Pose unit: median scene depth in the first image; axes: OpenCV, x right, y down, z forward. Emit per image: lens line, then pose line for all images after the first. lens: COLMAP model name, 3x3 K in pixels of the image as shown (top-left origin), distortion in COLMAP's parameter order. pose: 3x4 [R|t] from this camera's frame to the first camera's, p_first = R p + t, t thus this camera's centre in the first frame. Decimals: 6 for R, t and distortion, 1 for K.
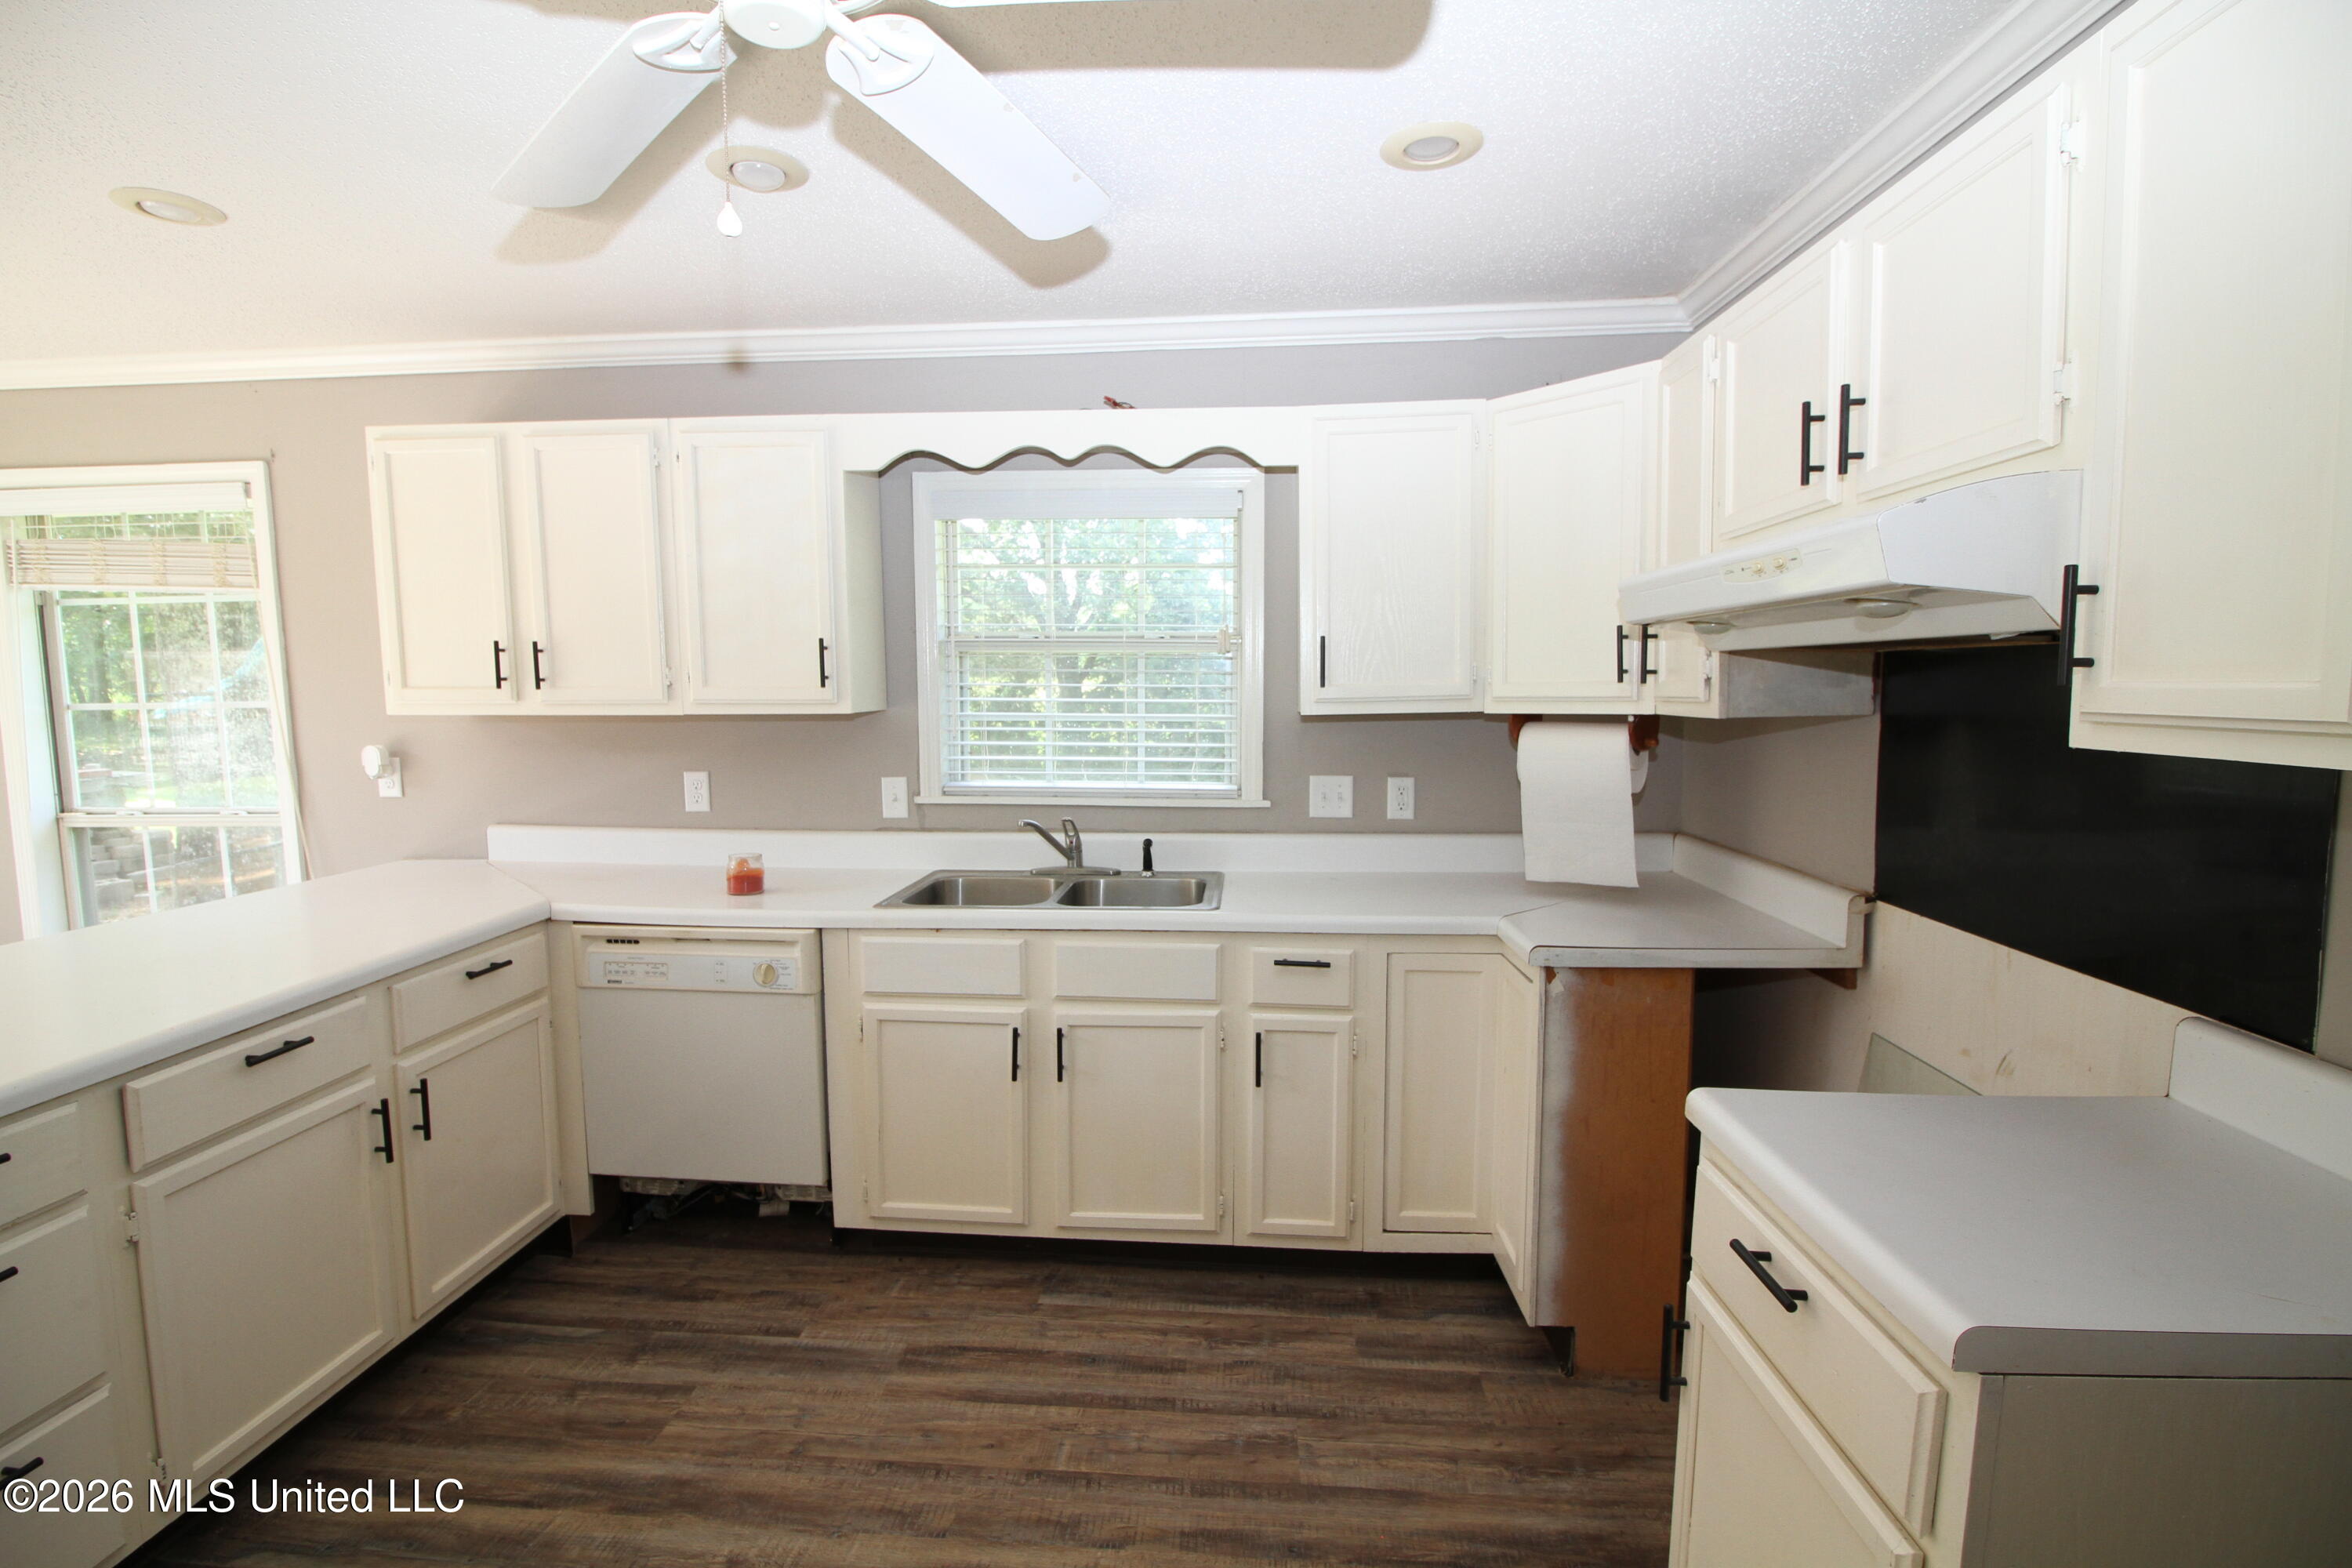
lens RADIAL K [[1090.9, 0, 1164.9], [0, 1090.9, 781.7], [0, 0, 1]] dist [-0.004104, -0.009707]
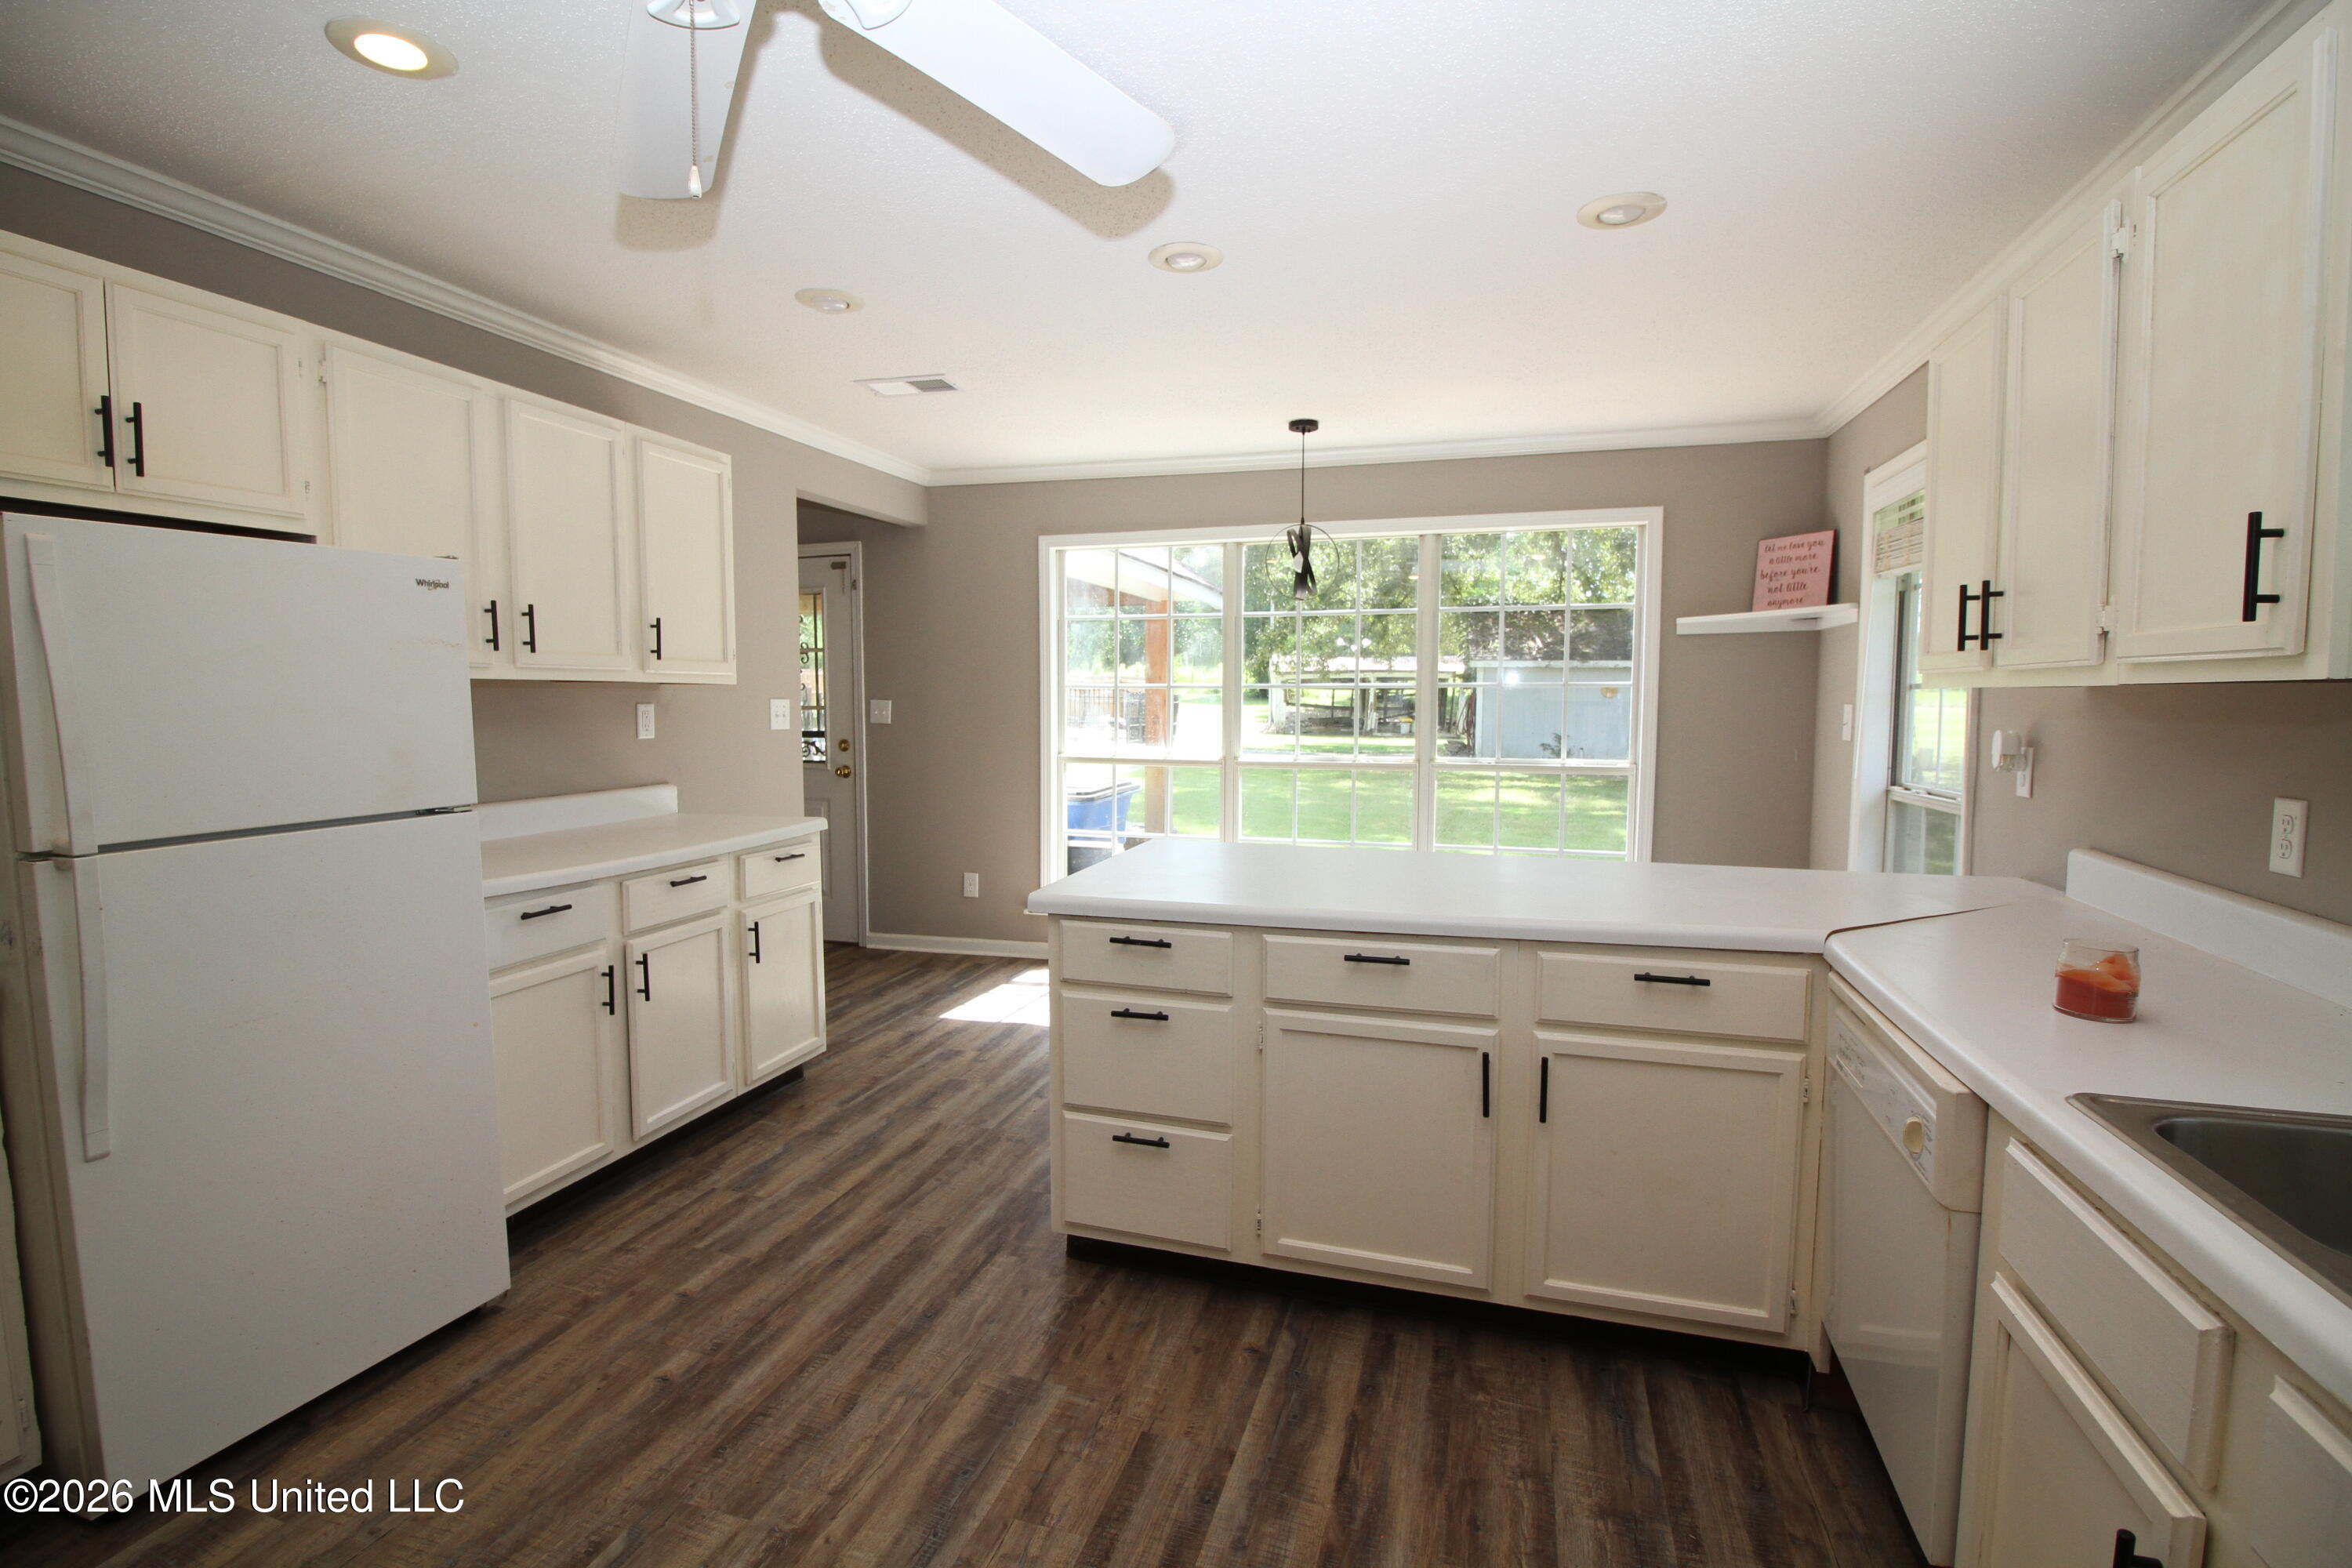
lens RADIAL K [[1090.9, 0, 1165.1], [0, 1090.9, 782.0], [0, 0, 1]] dist [-0.004104, -0.009707]
pose [[-0.230422, 0.079019, -0.969877, 0.243487], [-0.088056, 0.990915, 0.101654, -0.026713], [0.969099, 0.108827, -0.221370, 0.700973]]
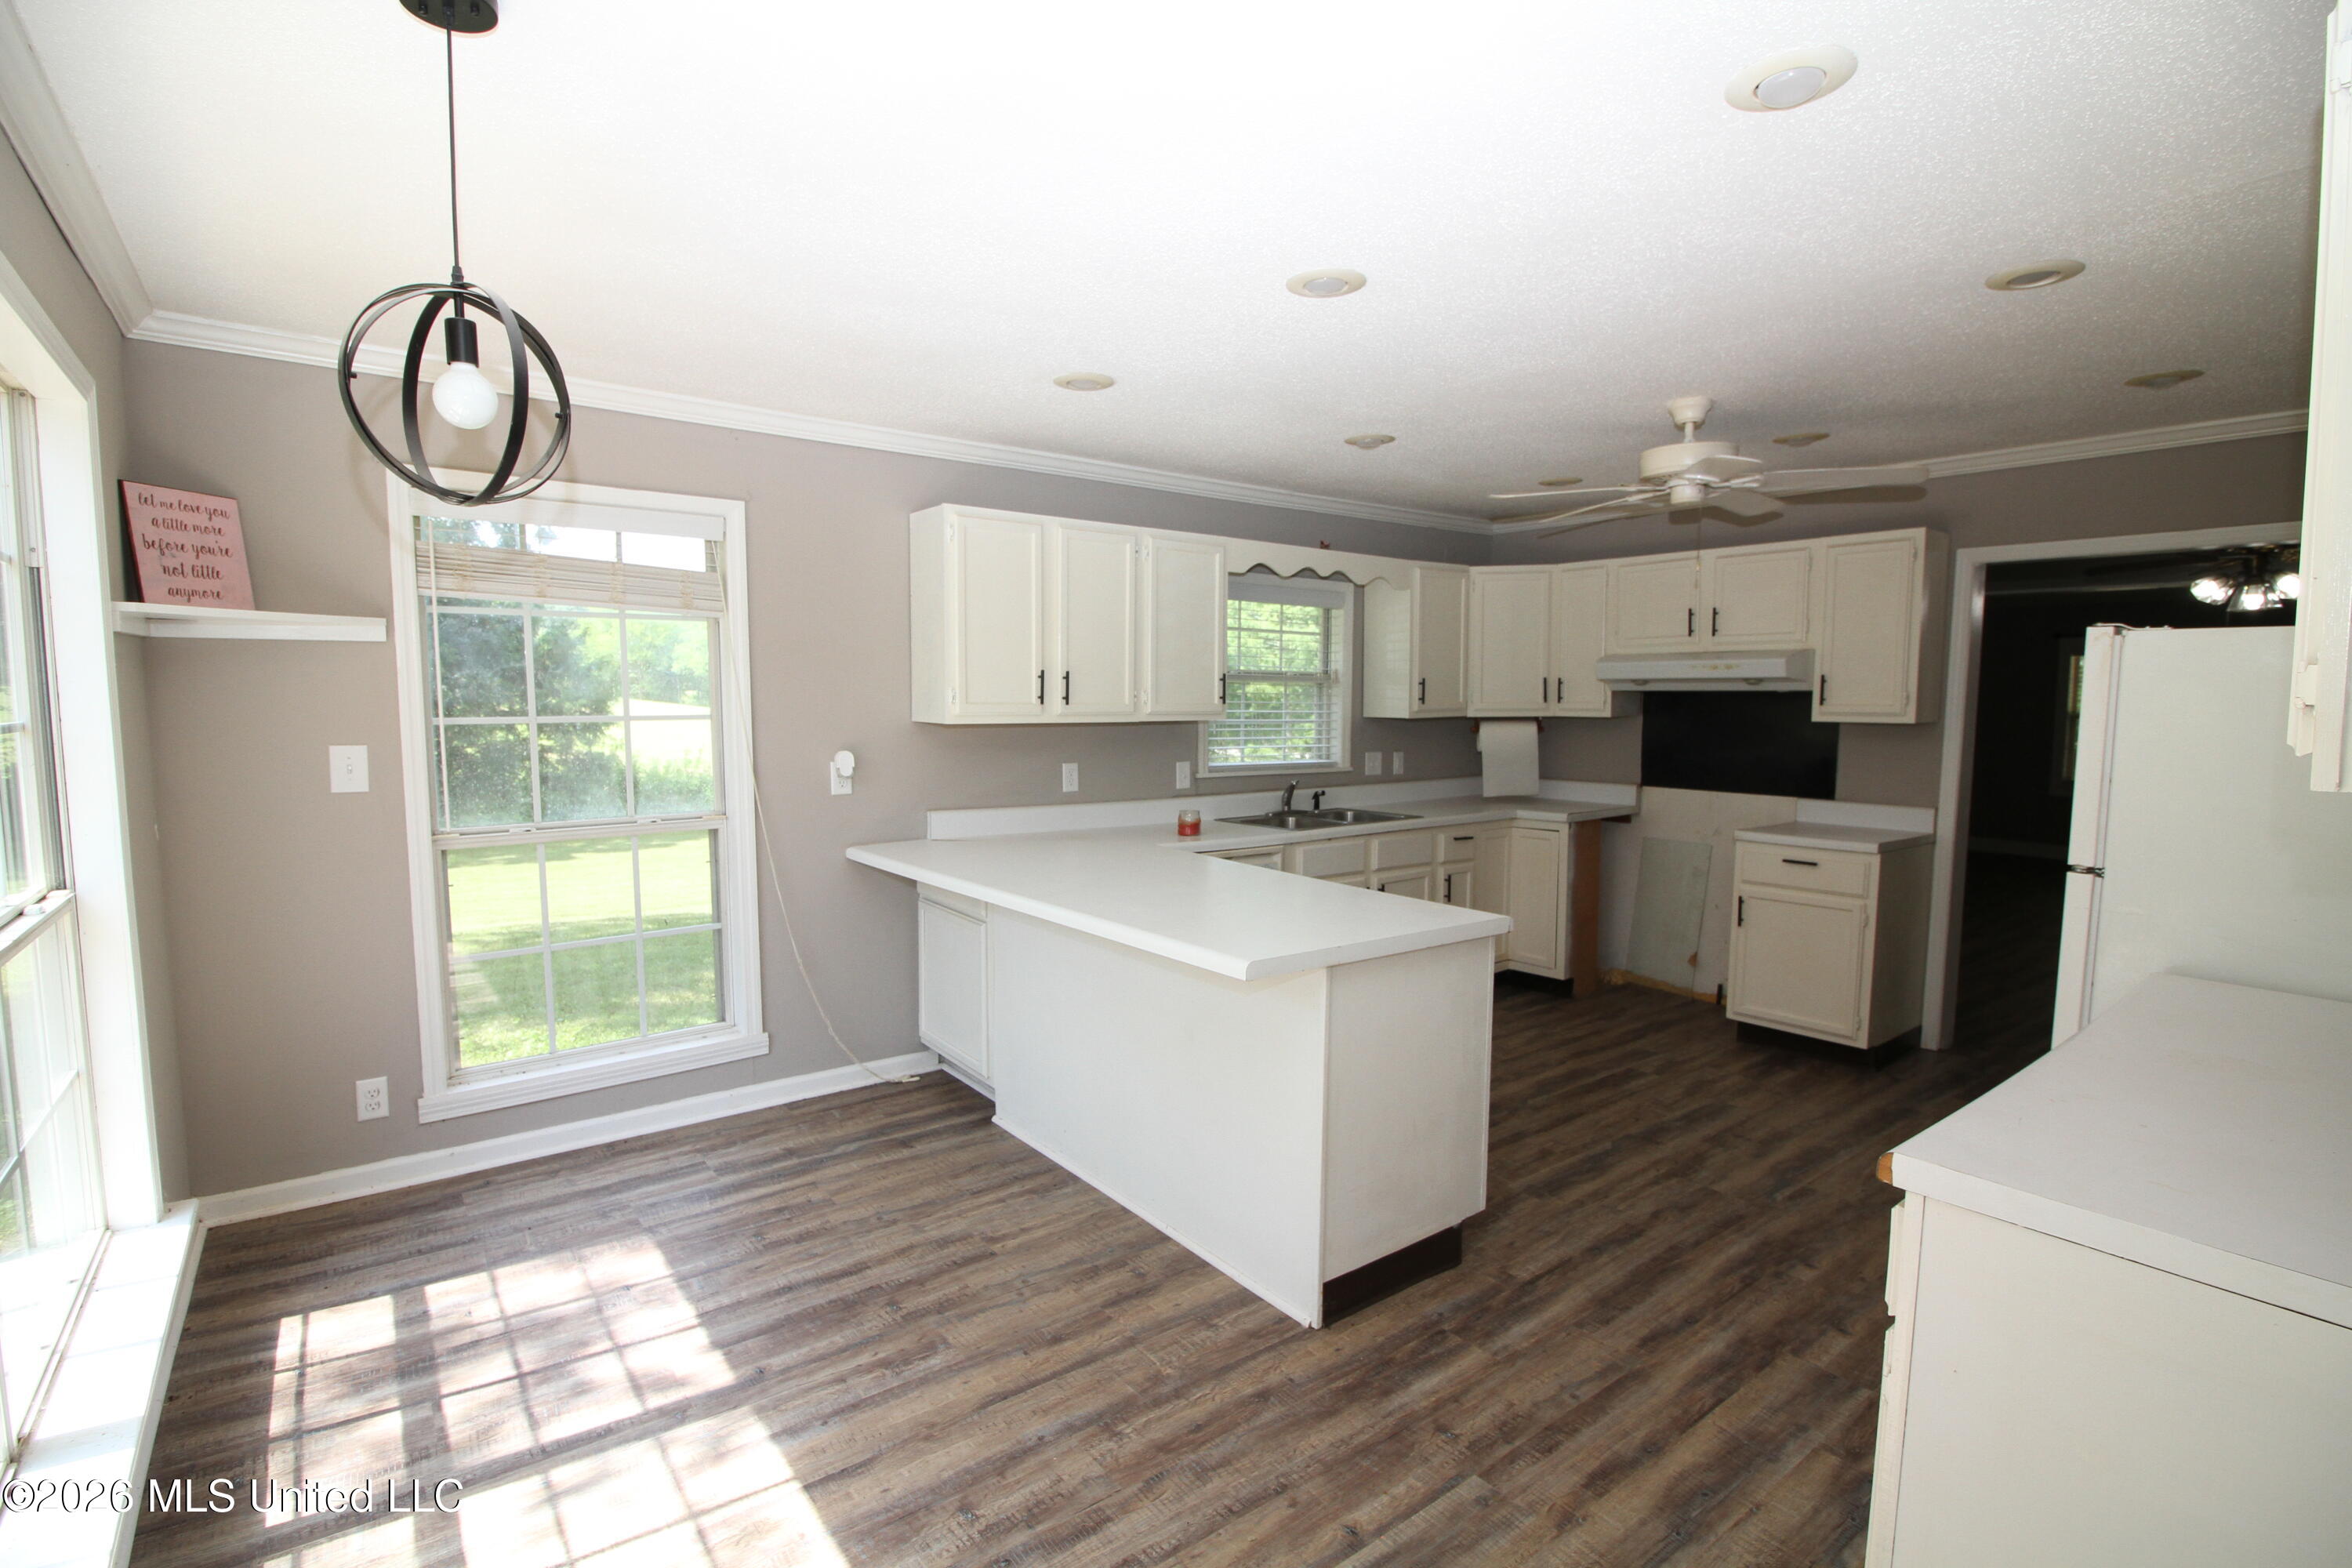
lens RADIAL K [[1090.9, 0, 1167.4], [0, 1090.9, 768.1], [0, 0, 1]] dist [-0.004104, -0.009707]
pose [[0.748405, -0.036453, 0.662240, -1.526344], [0.053695, 0.998541, -0.005716, 0.014381], [-0.661065, 0.039837, 0.749270, -0.166821]]
